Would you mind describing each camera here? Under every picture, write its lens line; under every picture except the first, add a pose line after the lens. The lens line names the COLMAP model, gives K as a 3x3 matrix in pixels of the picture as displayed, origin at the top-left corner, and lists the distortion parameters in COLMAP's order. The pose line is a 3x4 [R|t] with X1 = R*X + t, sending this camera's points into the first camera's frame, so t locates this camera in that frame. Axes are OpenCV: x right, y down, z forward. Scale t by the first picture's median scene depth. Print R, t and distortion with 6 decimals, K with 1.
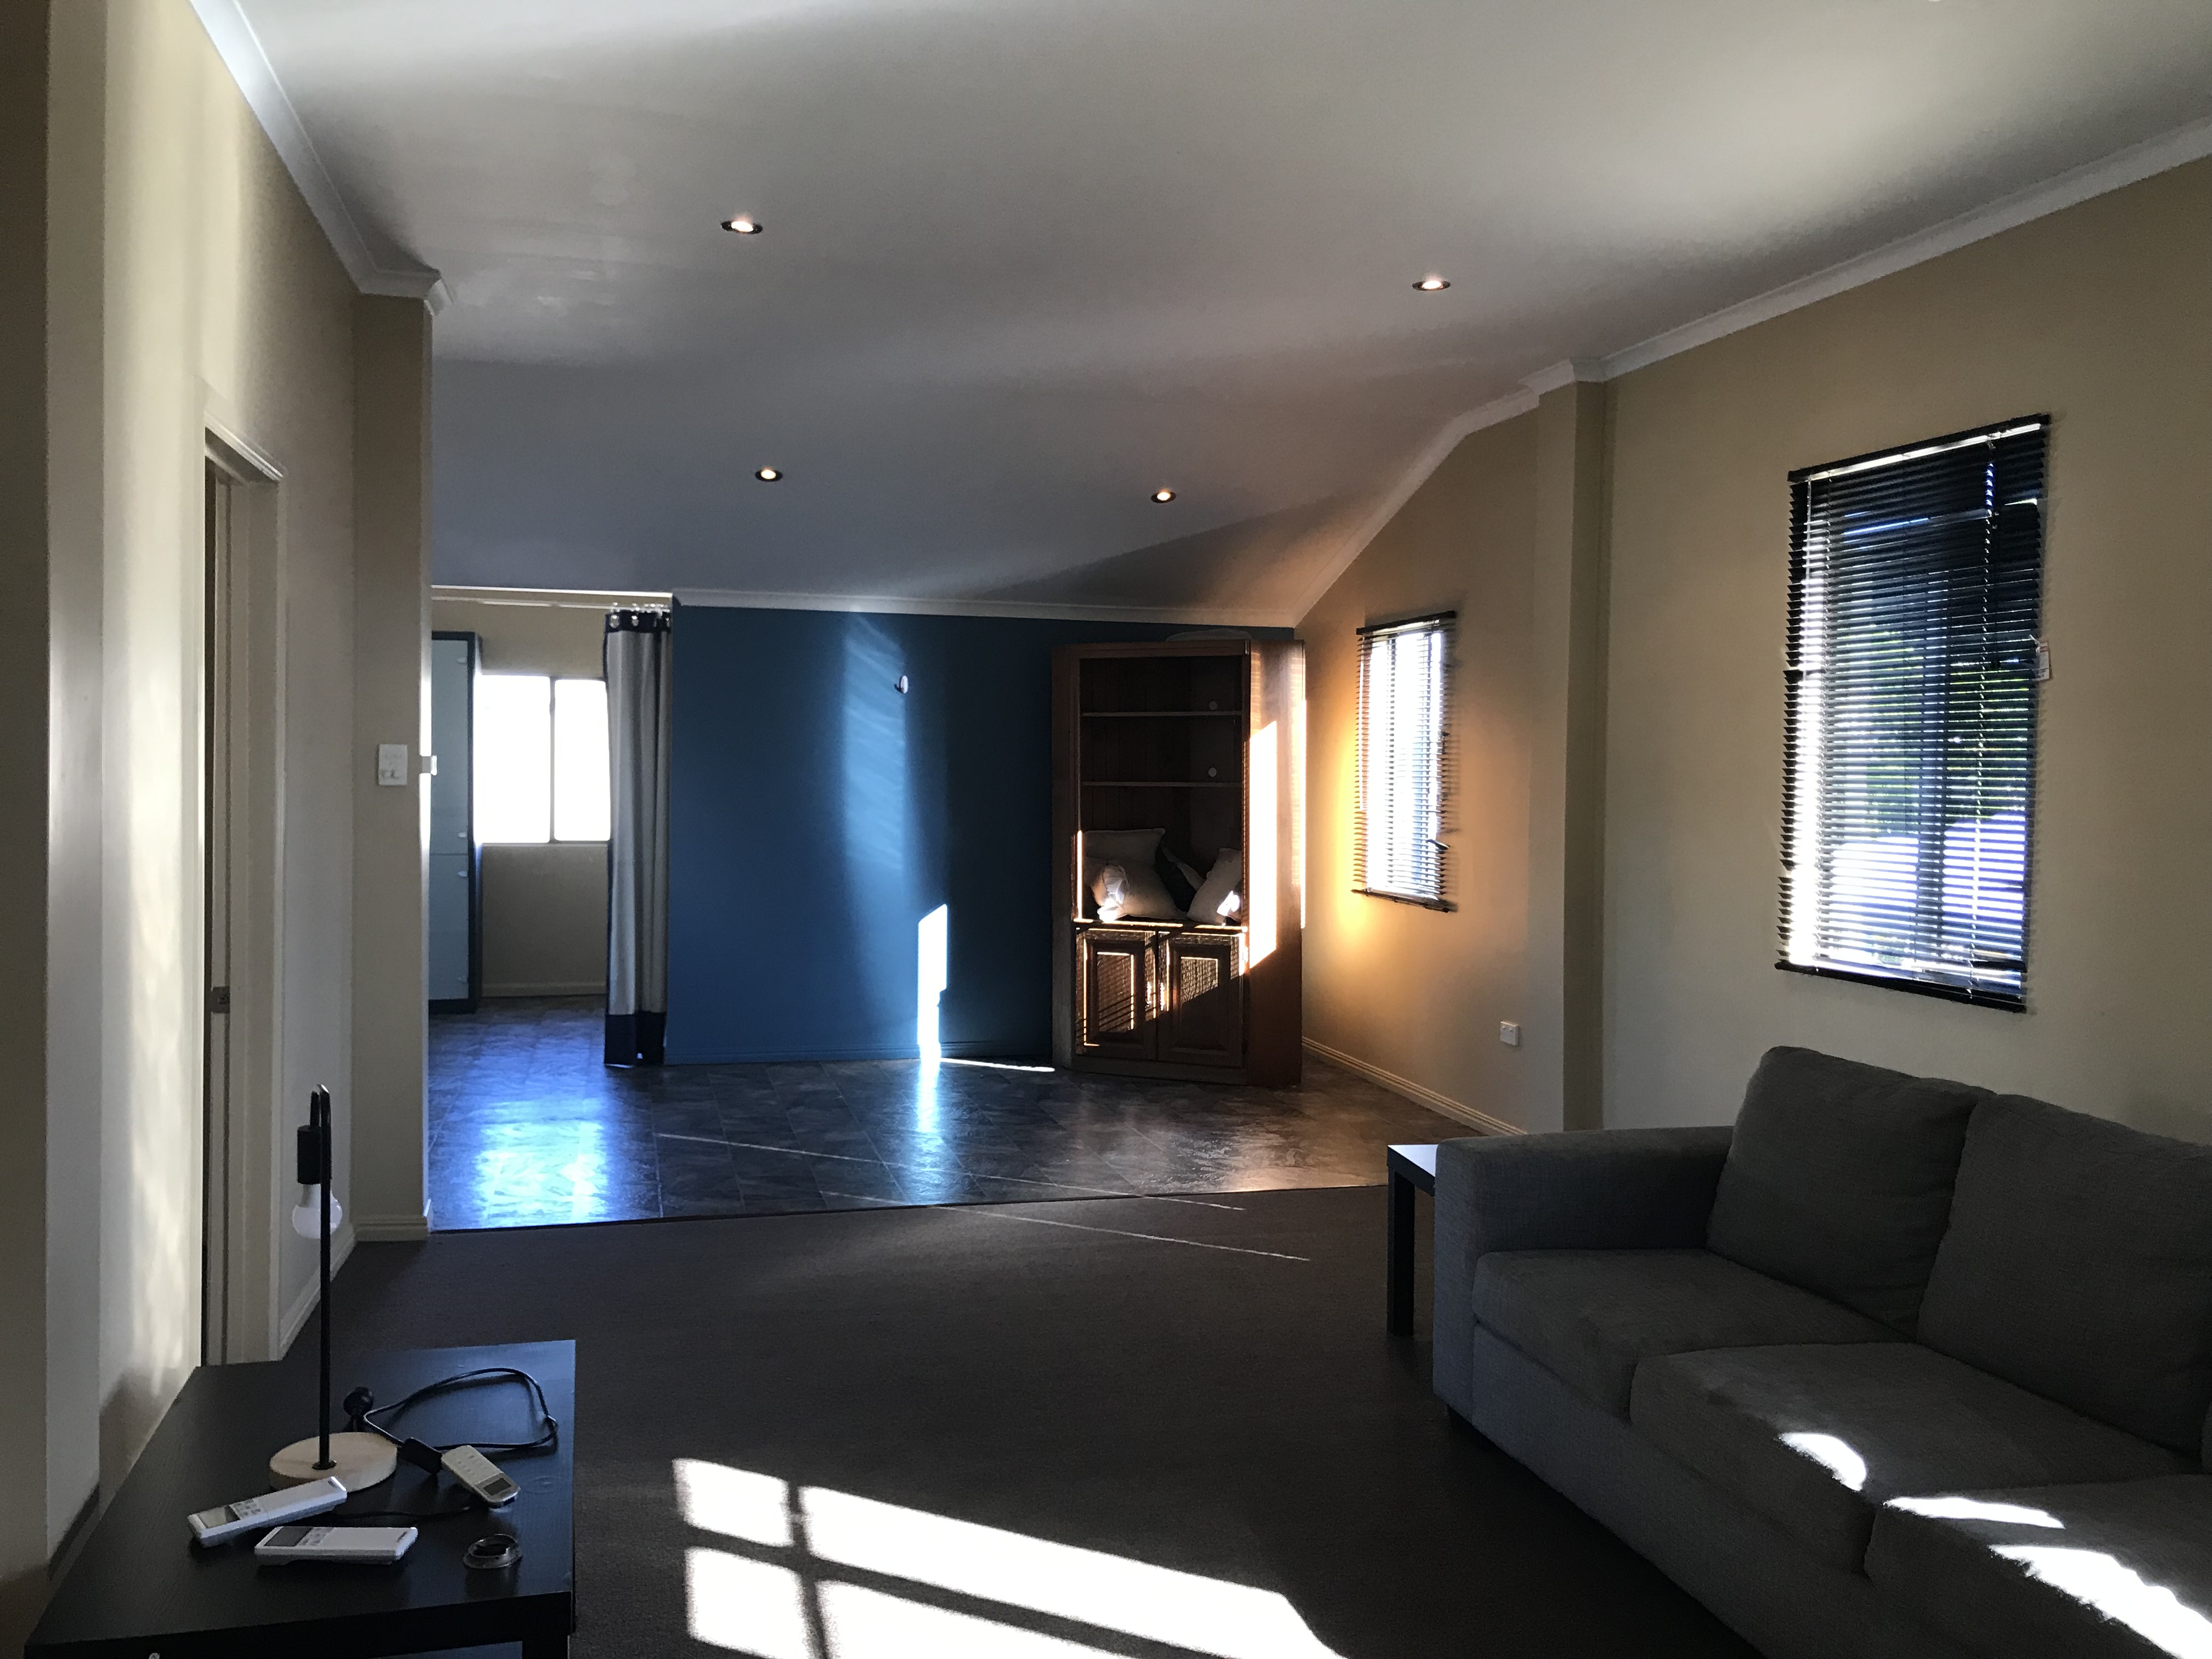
lens RADIAL K [[1827.1, 0, 1107.0], [0, 1827.1, 815.8], [0, 0, 1]] dist [-0.005675, -0.007222]
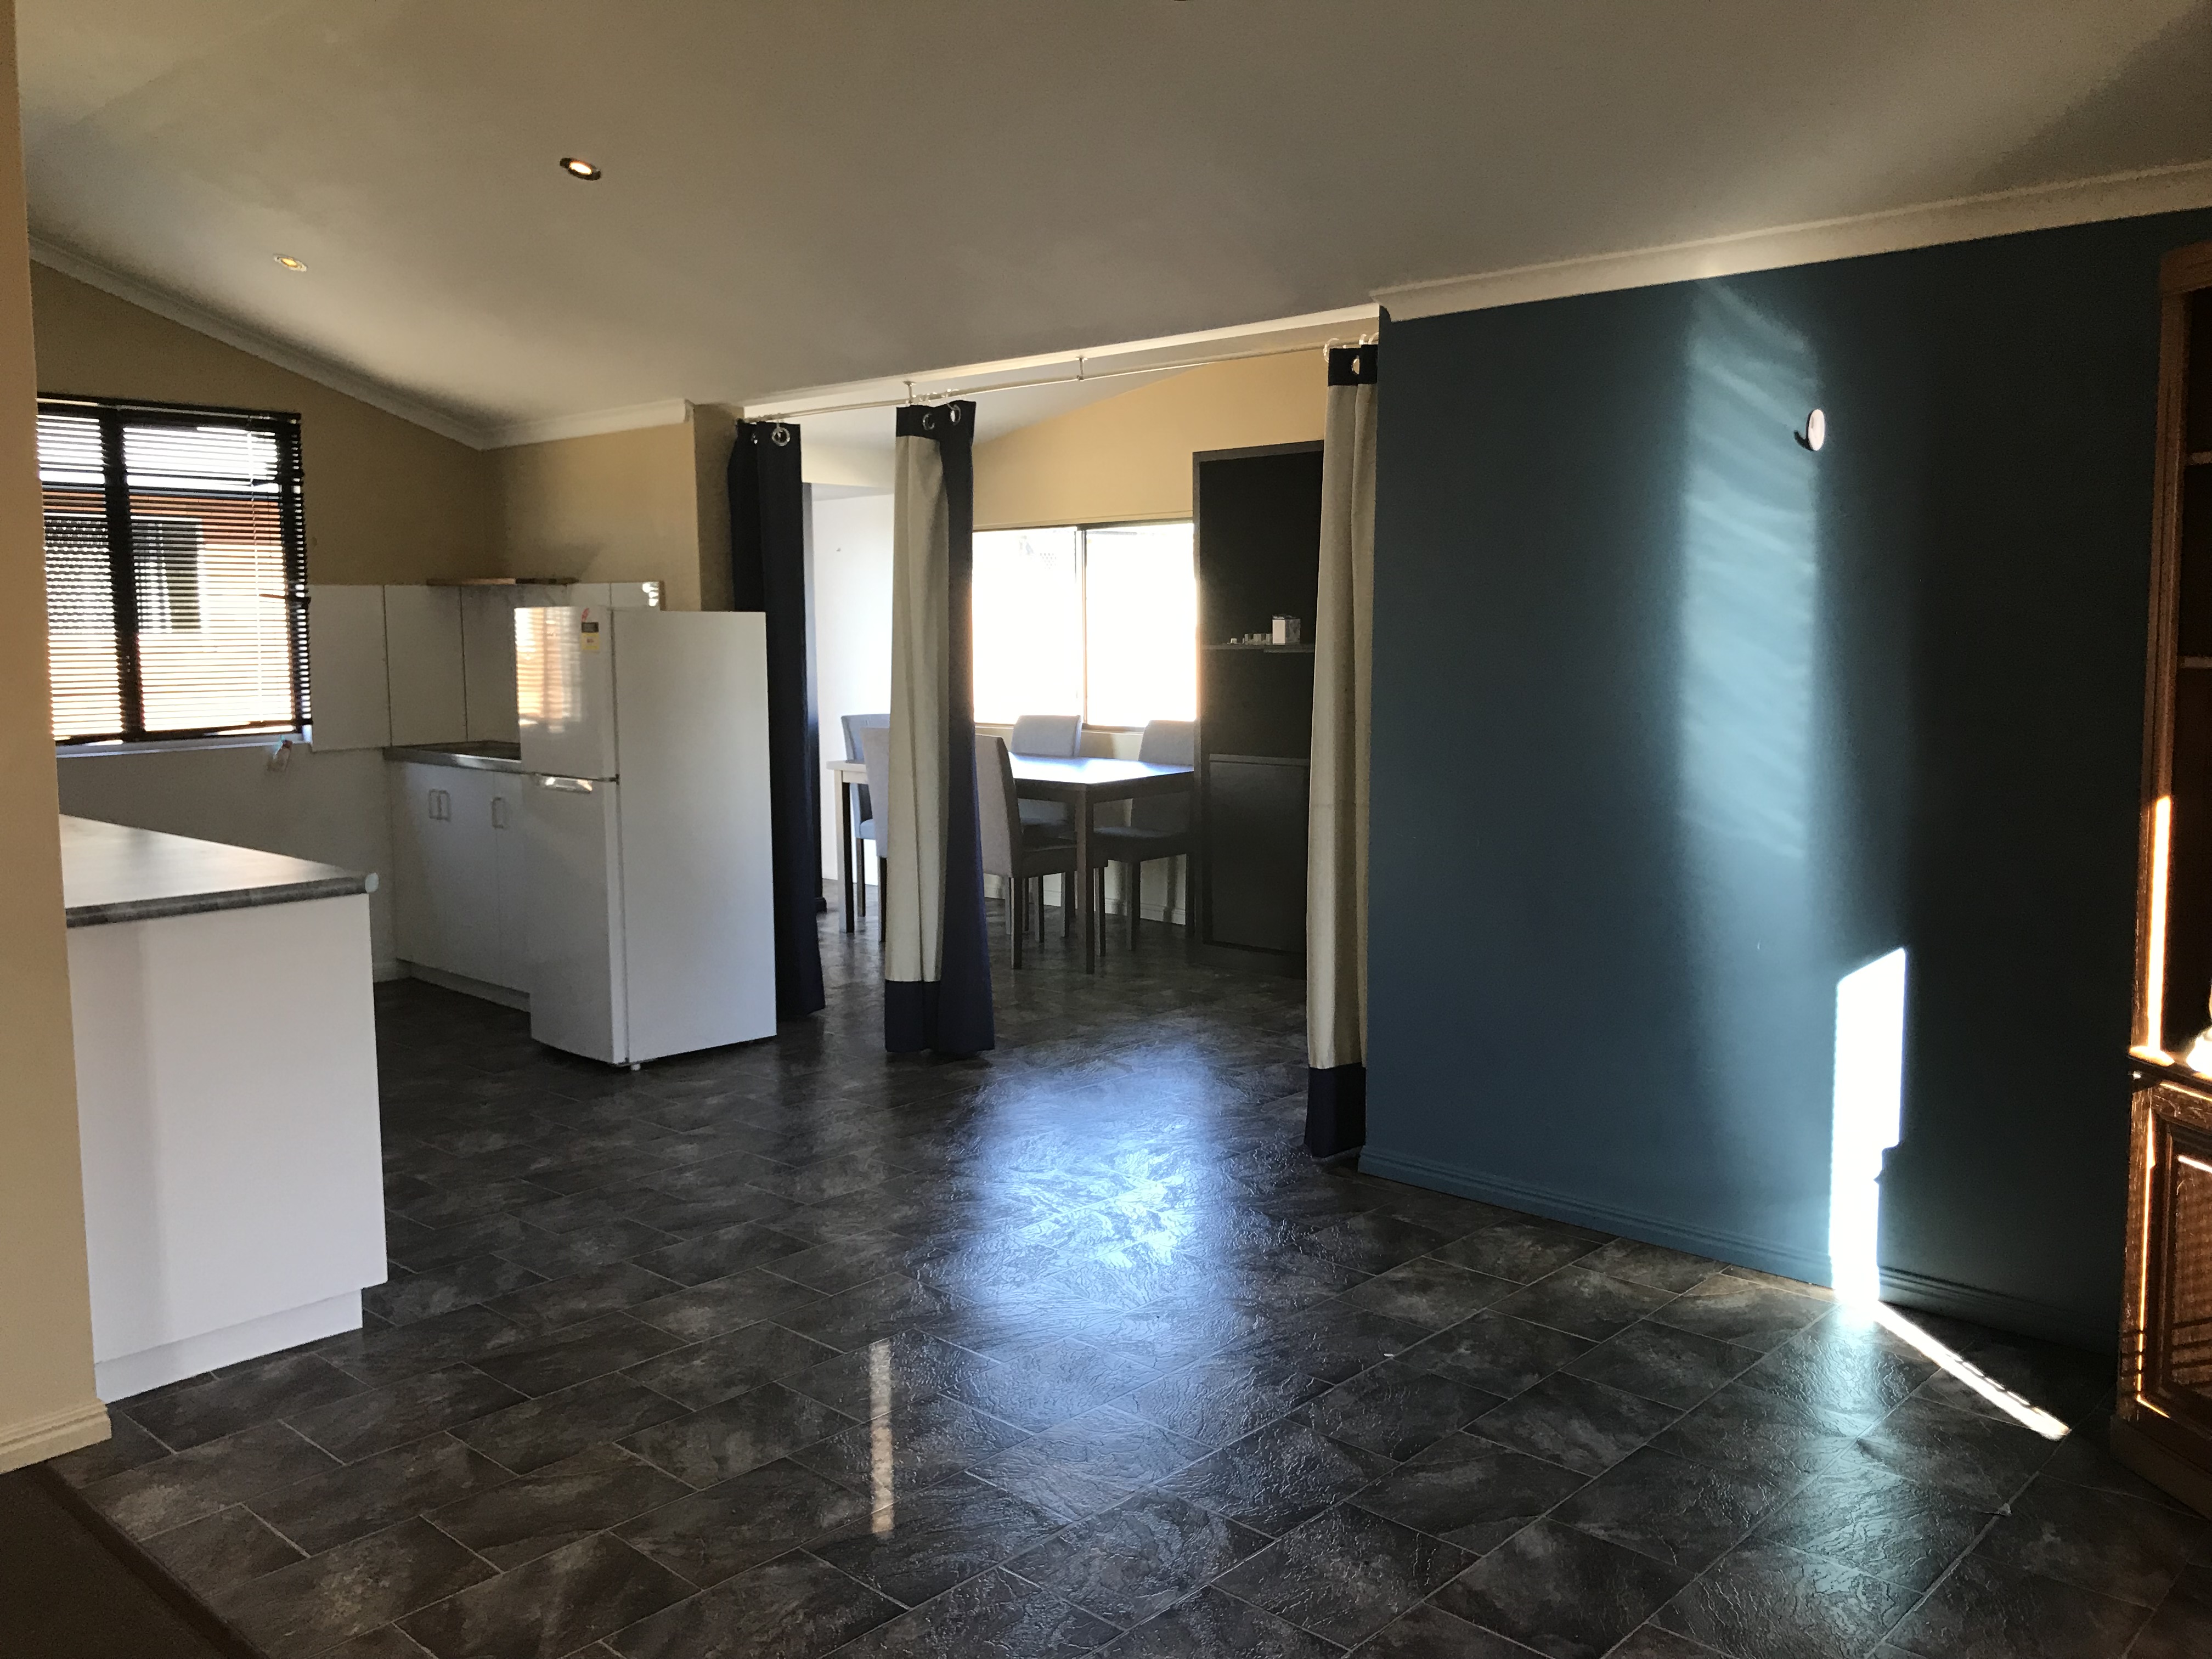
lens RADIAL K [[1785.8, 0, 1106.0], [0, 1785.8, 829.5], [0, 0, 1]] dist [0.002092, 0.002938]
pose [[0.538808, 0.076465, -0.838951, 0.158512], [-0.006880, 0.996238, 0.086382, -0.013678], [0.842400, -0.040771, 0.537307, 0.630582]]
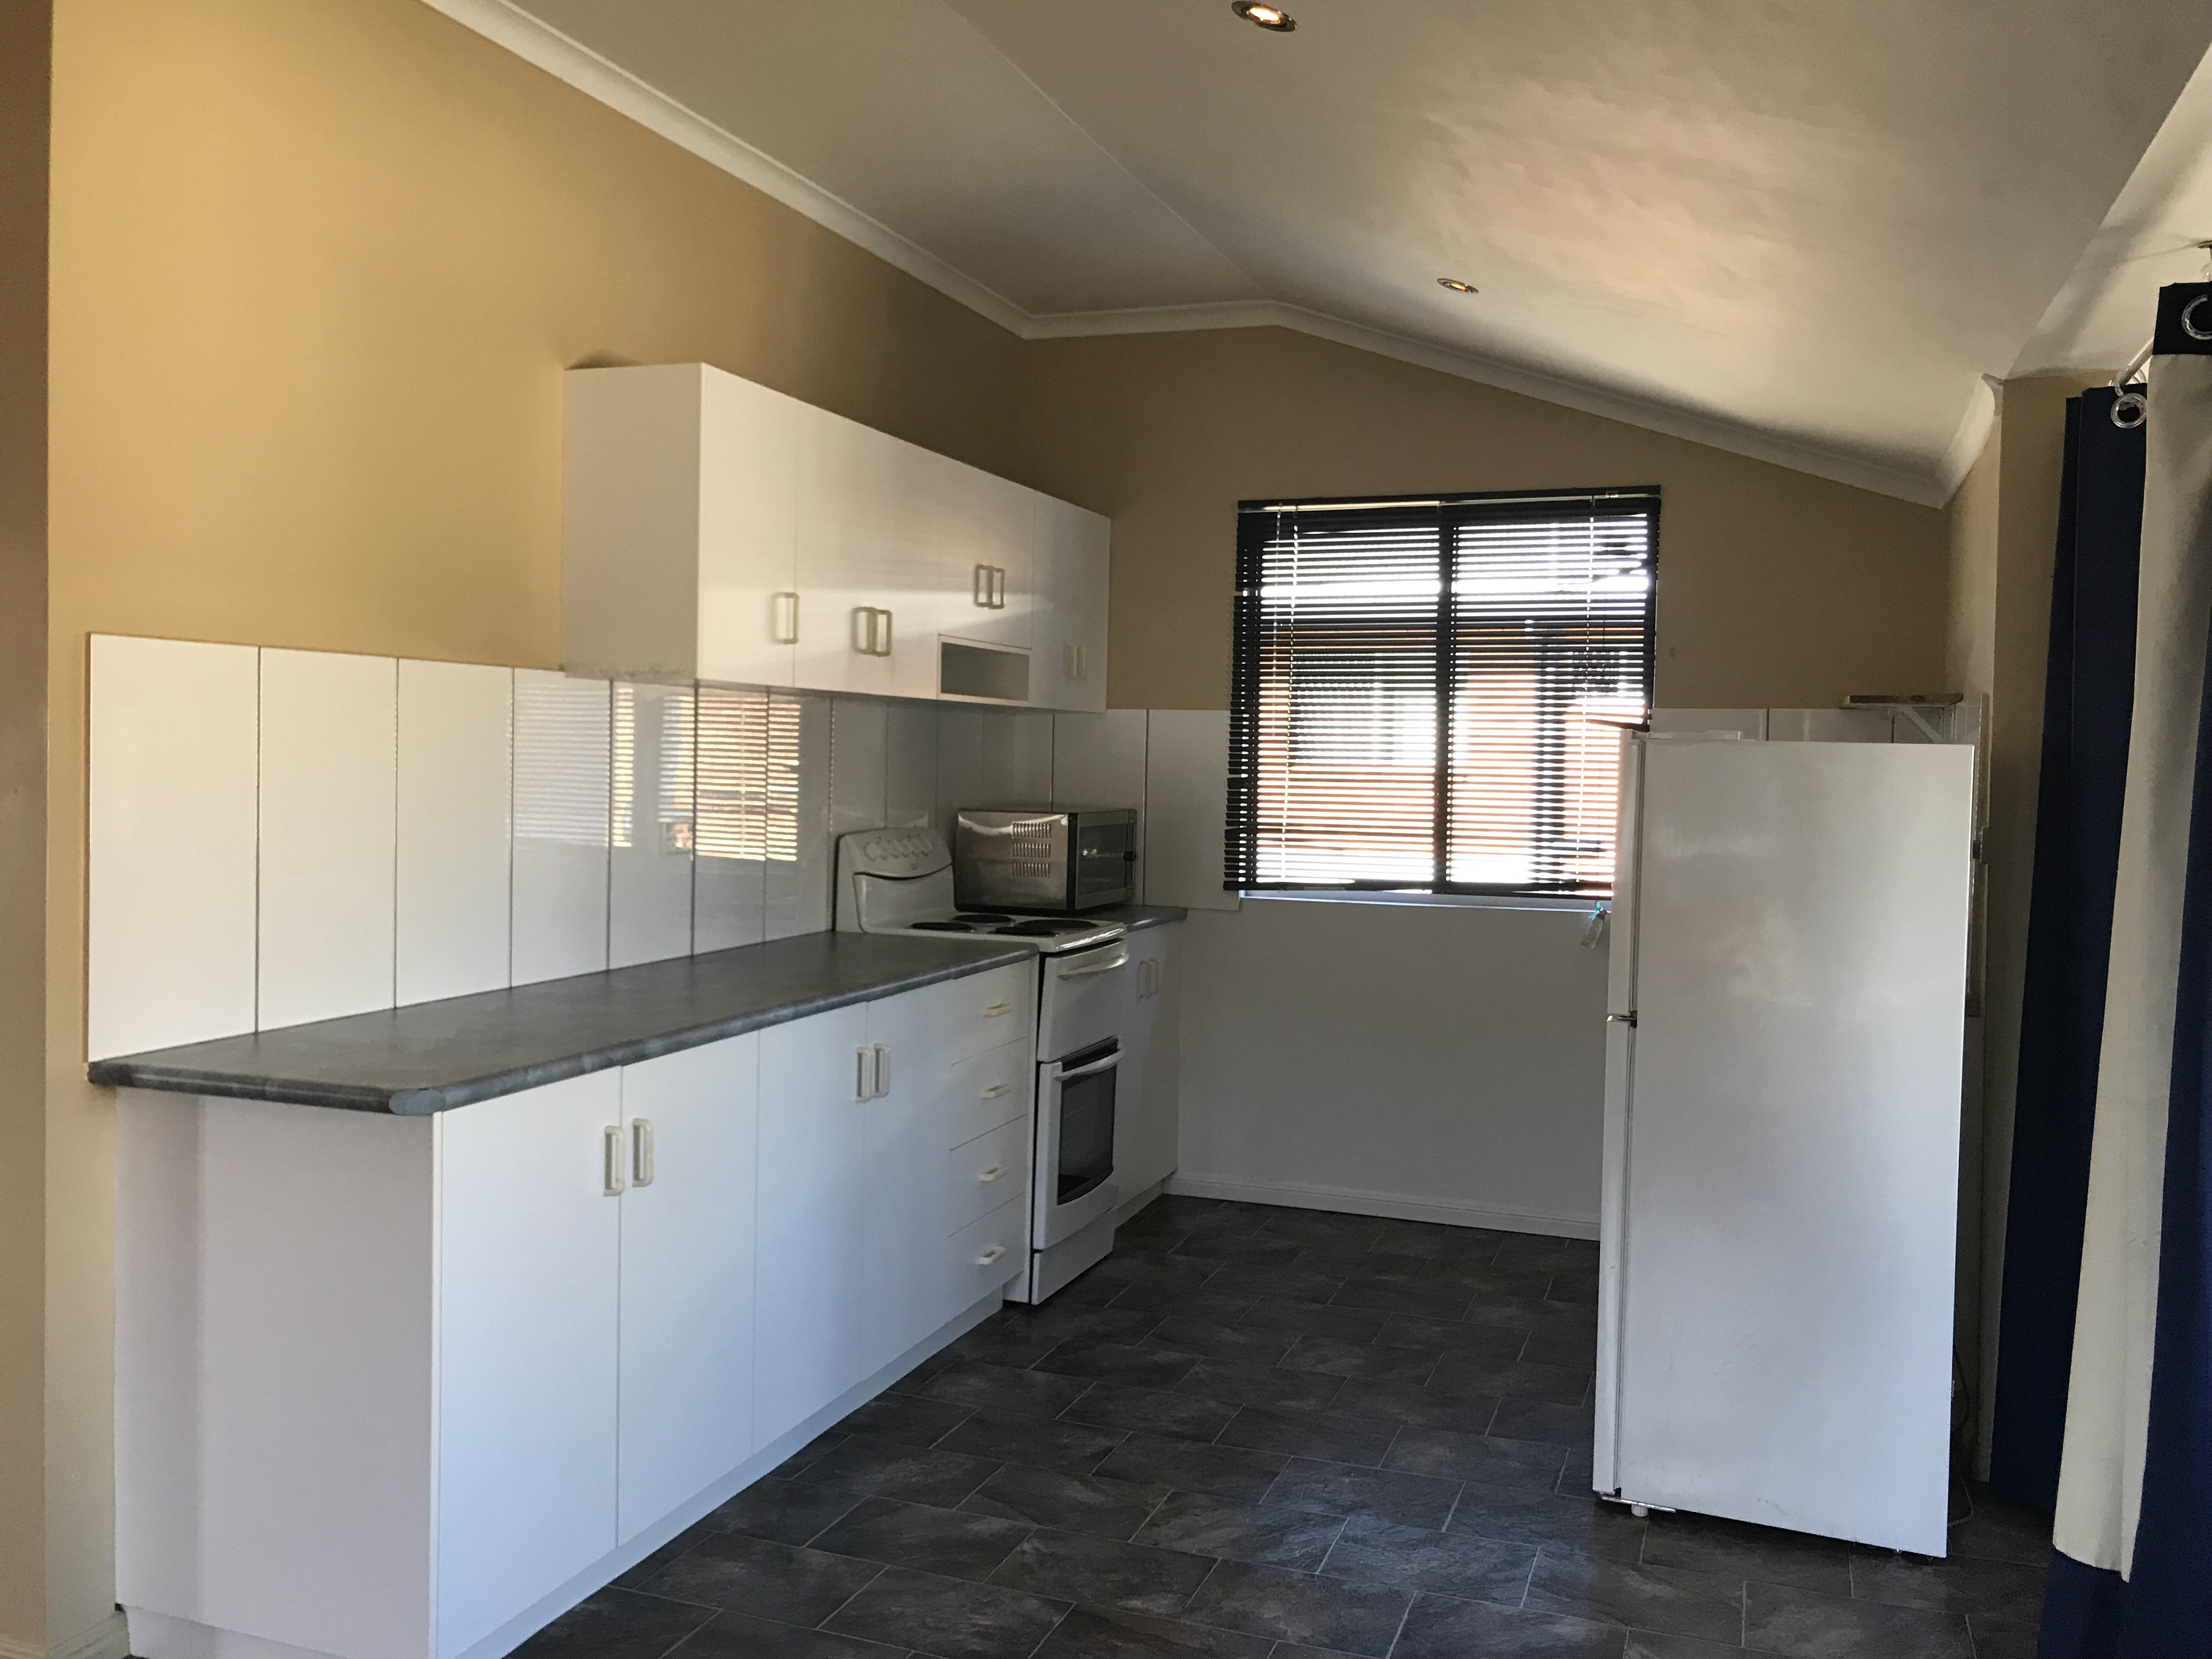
lens RADIAL K [[1827.1, 0, 1107.0], [0, 1827.1, 815.8], [0, 0, 1]] dist [-0.005675, -0.007222]
pose [[-0.572878, 0.001090, -0.819640, -0.045090], [-0.051176, 0.998000, 0.037096, -0.025406], [0.818041, 0.063198, -0.571677, 0.899009]]
